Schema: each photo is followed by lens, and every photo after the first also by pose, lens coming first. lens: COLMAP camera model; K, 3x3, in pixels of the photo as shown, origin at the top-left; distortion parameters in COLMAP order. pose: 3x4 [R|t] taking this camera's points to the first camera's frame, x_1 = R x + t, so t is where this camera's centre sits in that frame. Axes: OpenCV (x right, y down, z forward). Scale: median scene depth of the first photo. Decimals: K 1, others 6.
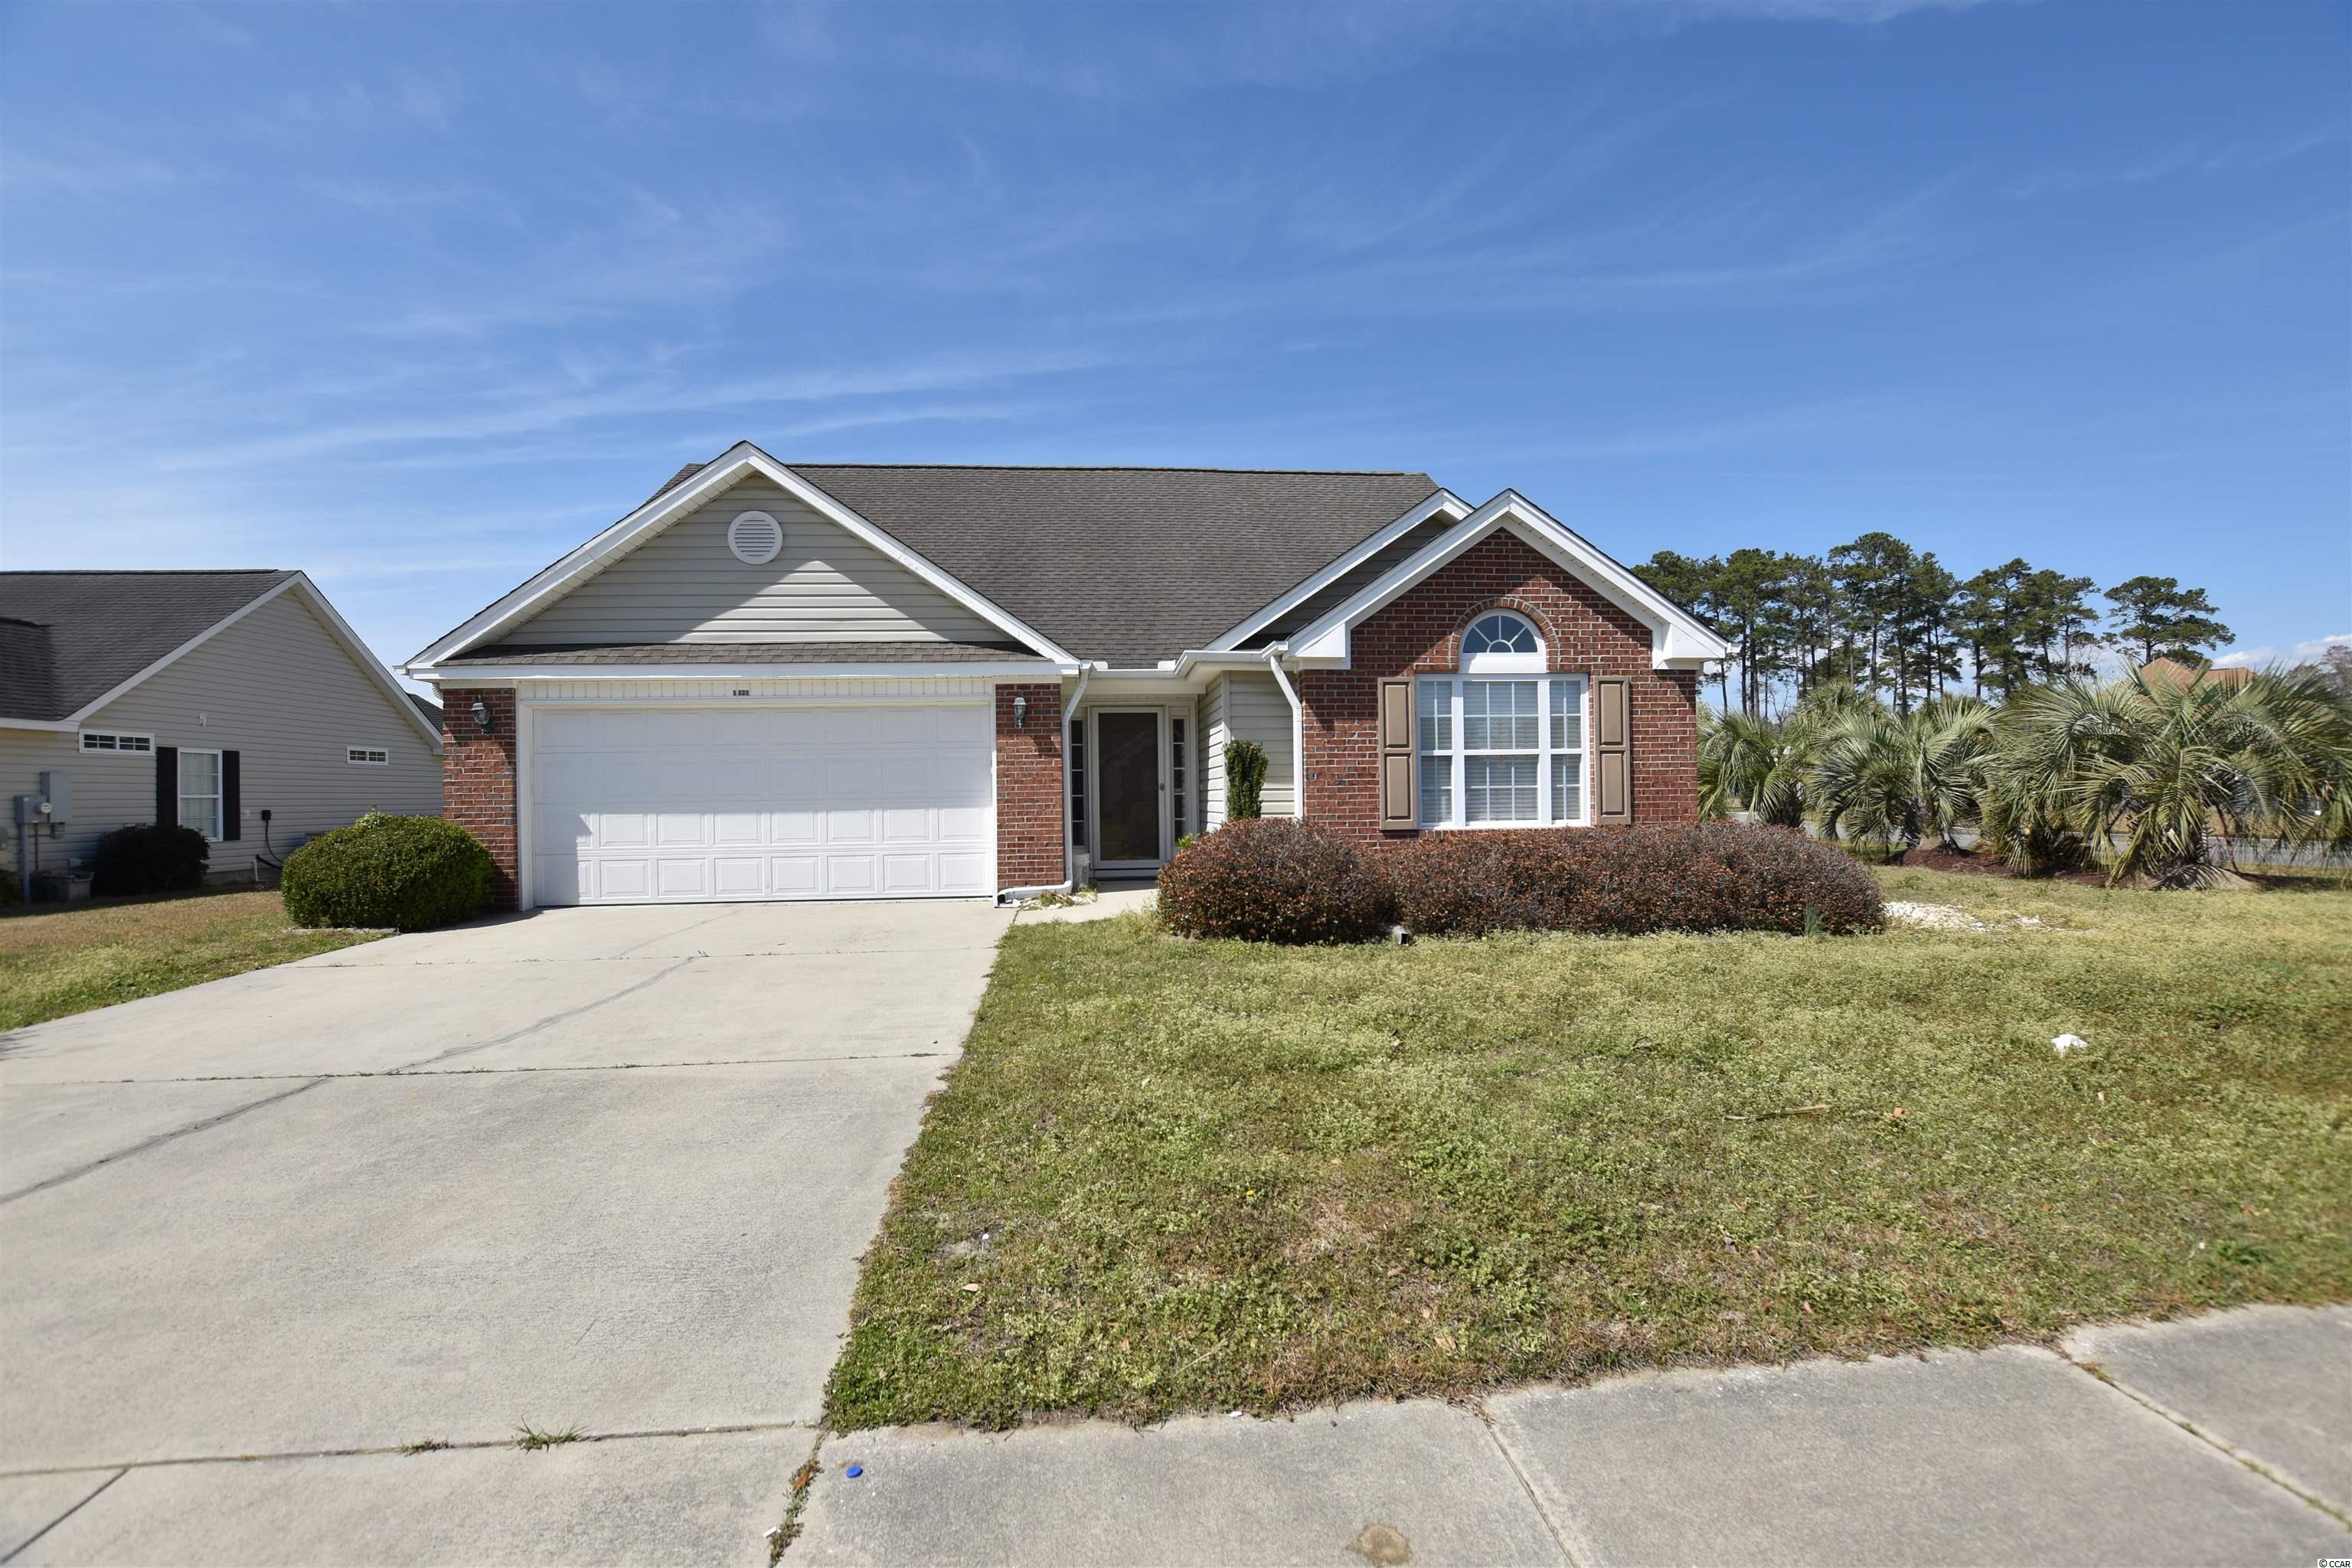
lens RADIAL K [[1037.2, 0, 1177.9], [0, 1037.2, 797.1], [0, 0, 1]] dist [-0.032548, 0.003690]
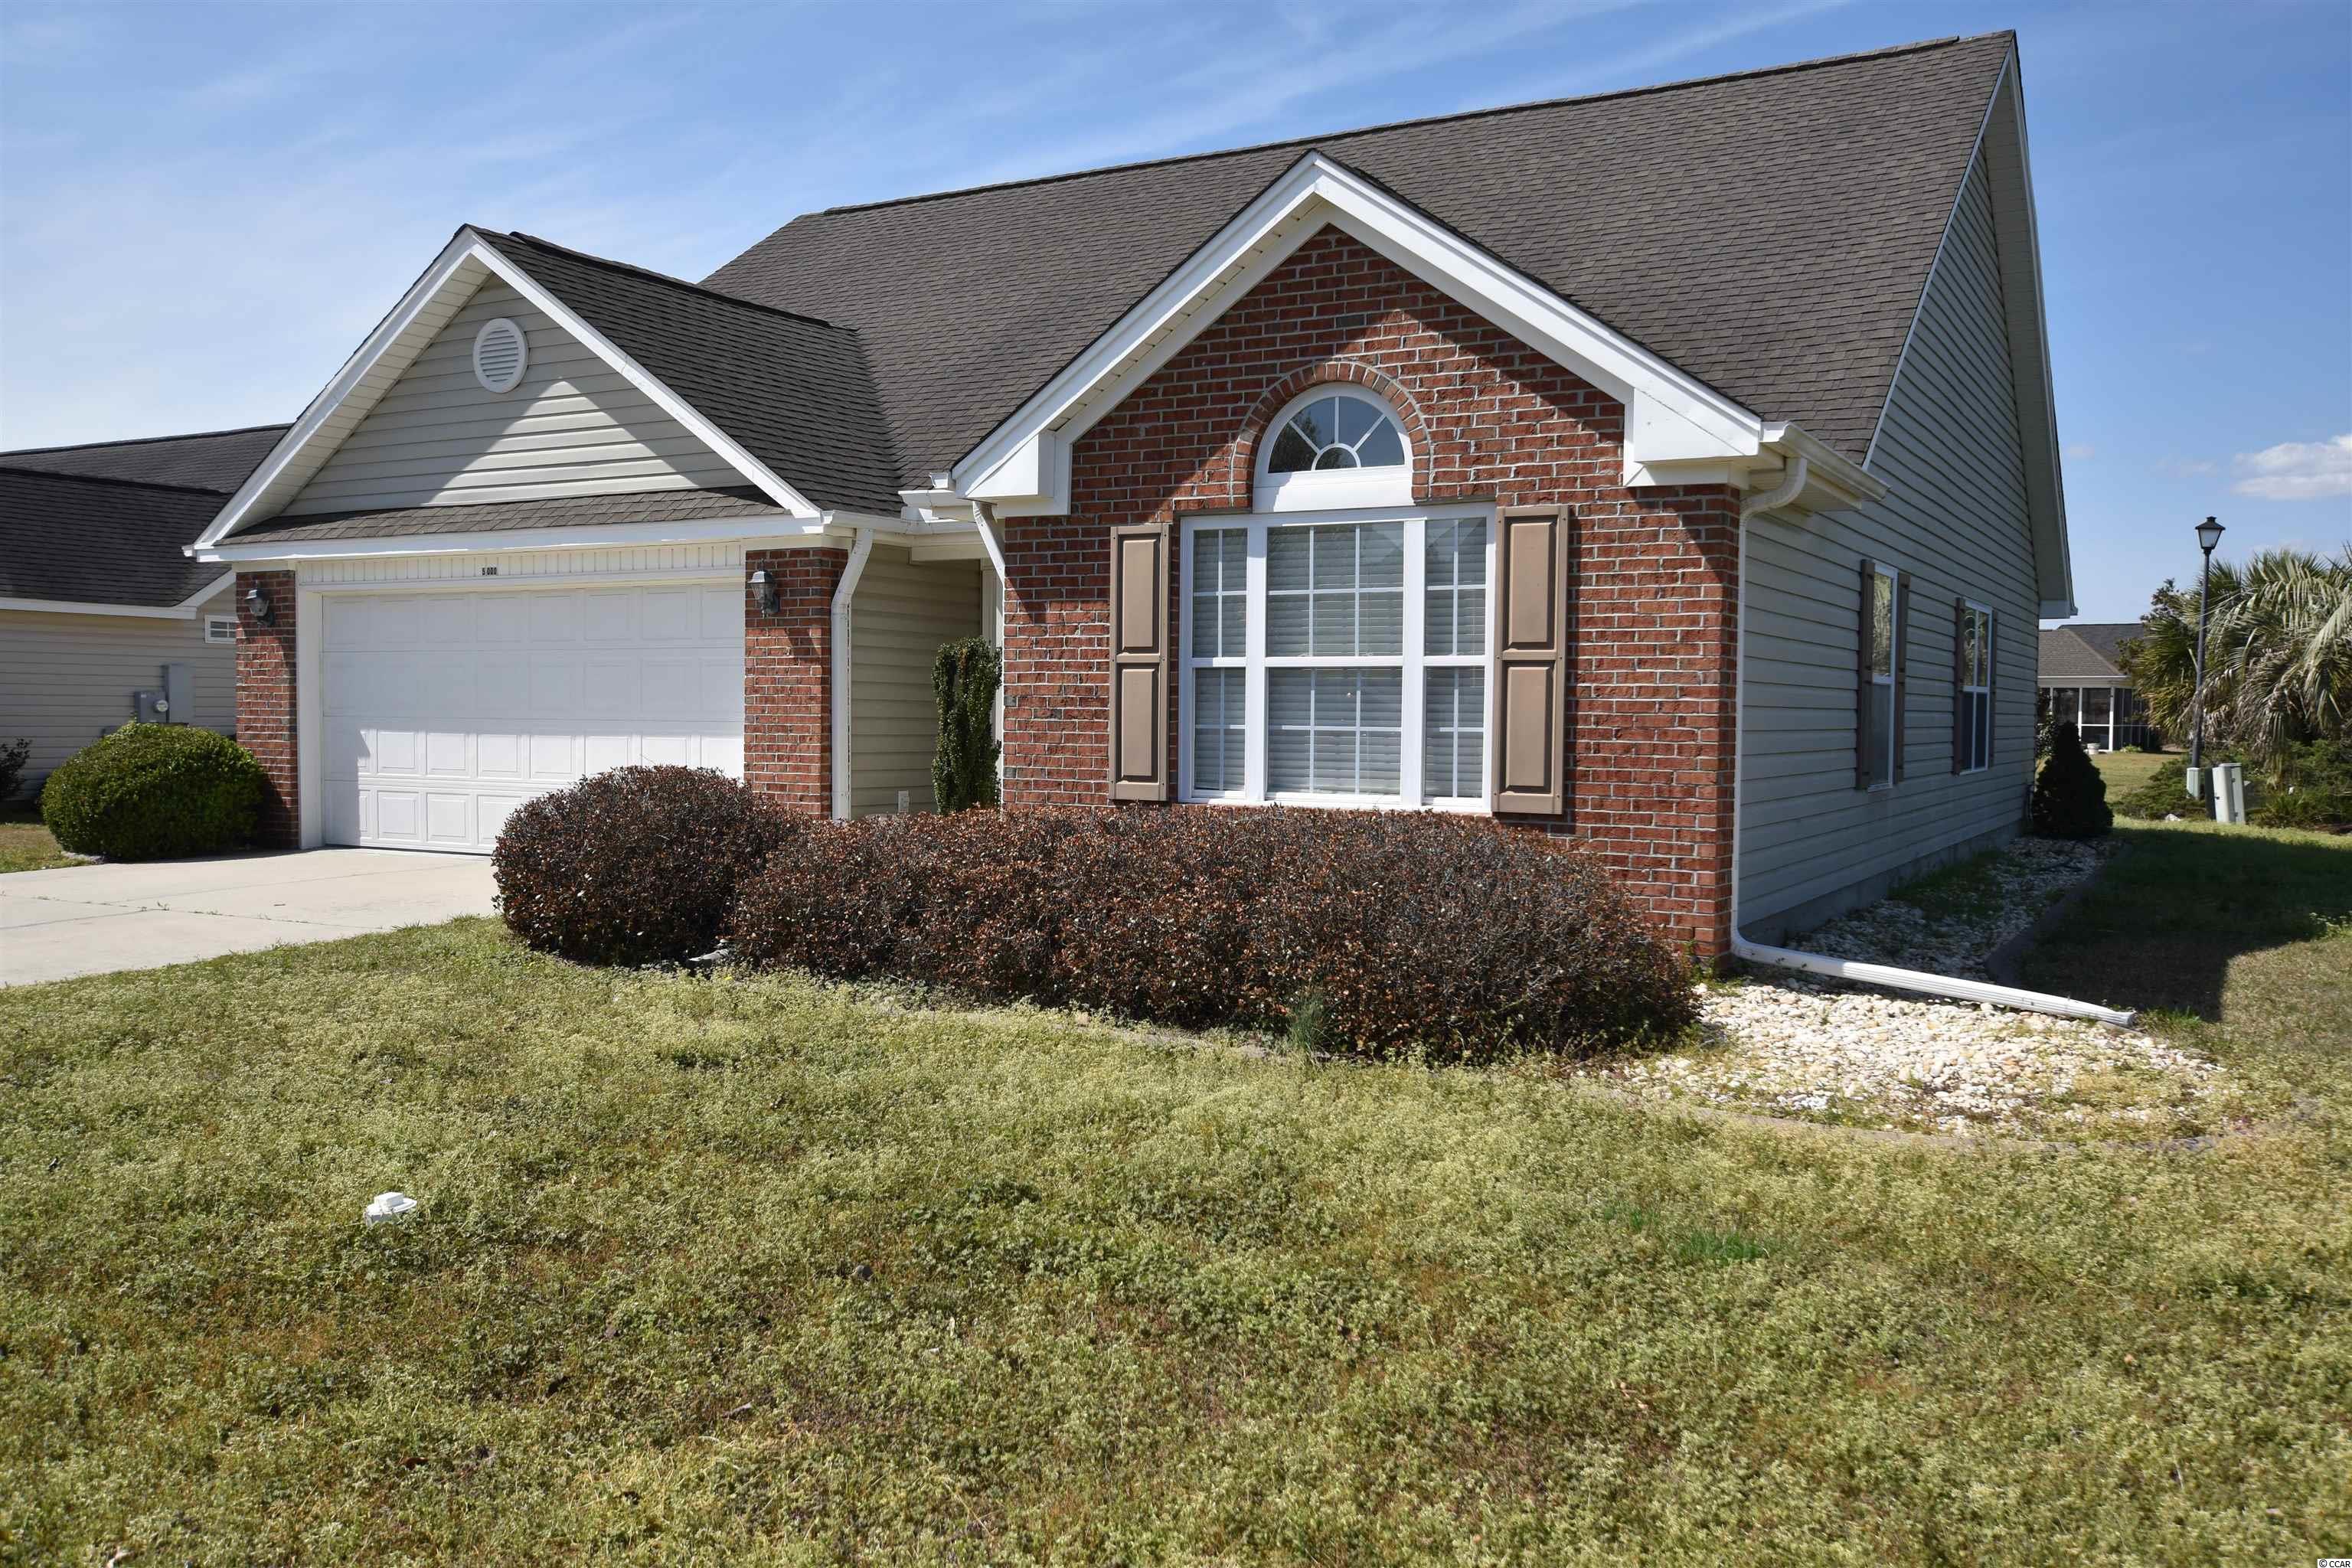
lens RADIAL K [[1863.2, 0, 1185.8], [0, 1863.2, 775.8], [0, 0, 1]] dist [0.005775, -0.004051]
pose [[0.829484, 0.042601, -0.556904, 0.773167], [-0.023866, 0.998880, 0.040862, -0.022733], [0.558020, -0.020604, 0.829571, 0.181148]]
